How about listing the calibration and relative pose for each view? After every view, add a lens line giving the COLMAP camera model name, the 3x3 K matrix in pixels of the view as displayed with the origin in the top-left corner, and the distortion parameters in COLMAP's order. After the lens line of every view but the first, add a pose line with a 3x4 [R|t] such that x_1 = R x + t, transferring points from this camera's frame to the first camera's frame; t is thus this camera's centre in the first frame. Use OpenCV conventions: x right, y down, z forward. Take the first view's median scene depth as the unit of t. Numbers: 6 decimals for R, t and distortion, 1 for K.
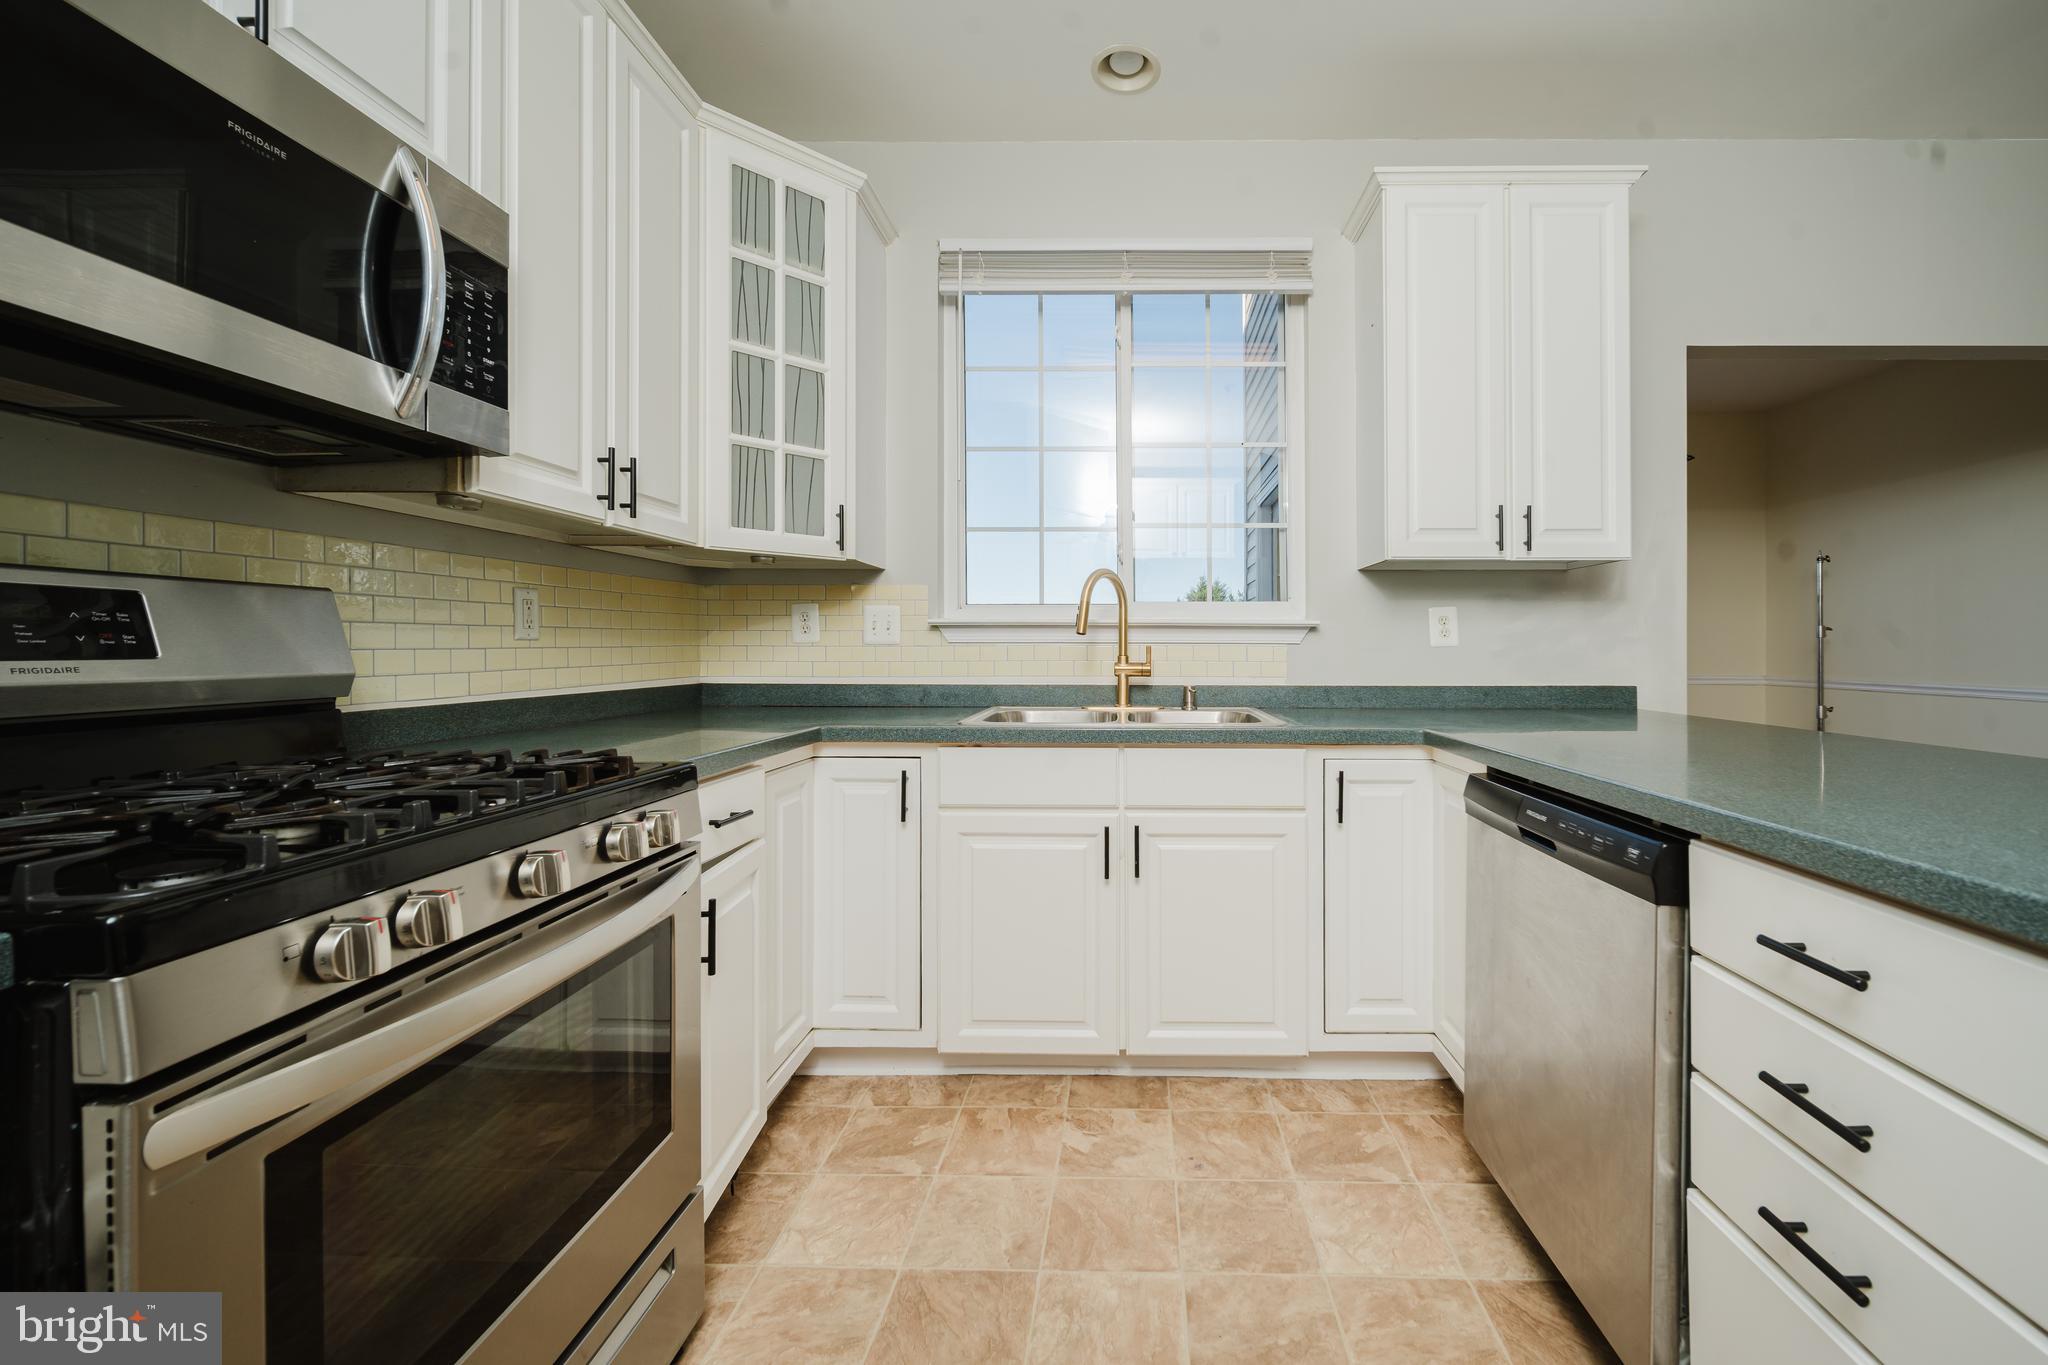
lens RADIAL K [[808.5, 0, 1139.2], [0, 808.5, 643.9], [0, 0, 1]] dist [-0.002487, -0.000285]
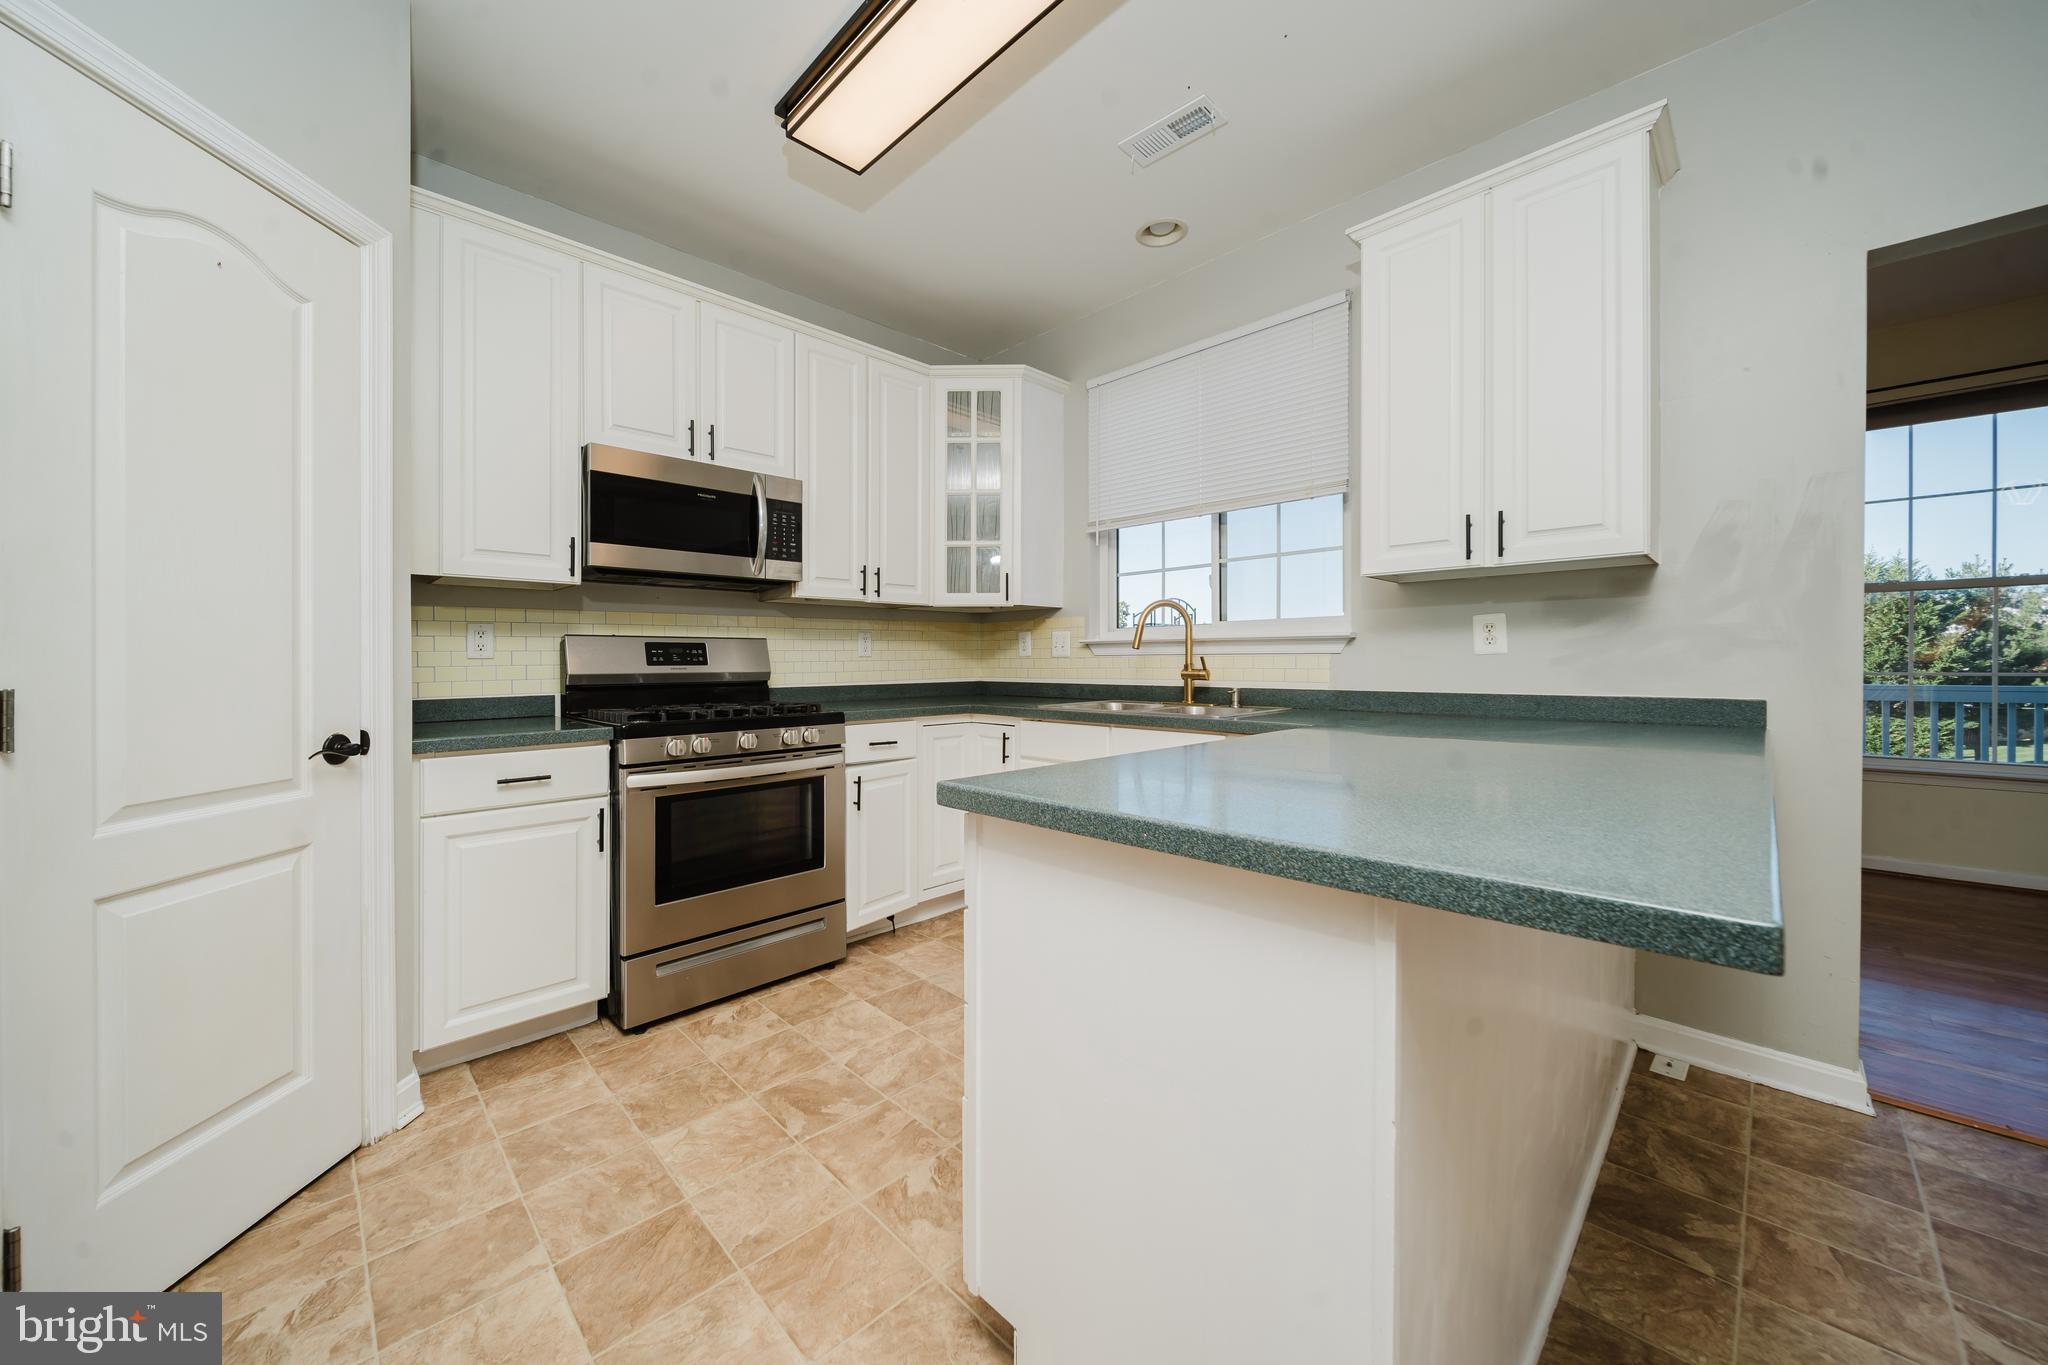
lens RADIAL K [[746.1, 0, 992.9], [0, 746.1, 651.6], [0, 0, 1]] dist [-0.006206, -0.001257]
pose [[0.692459, -0.013879, -0.721324, 0.817582], [0.011083, 0.999902, -0.008600, 0.001728], [0.721372, -0.002039, 0.692544, -0.088891]]
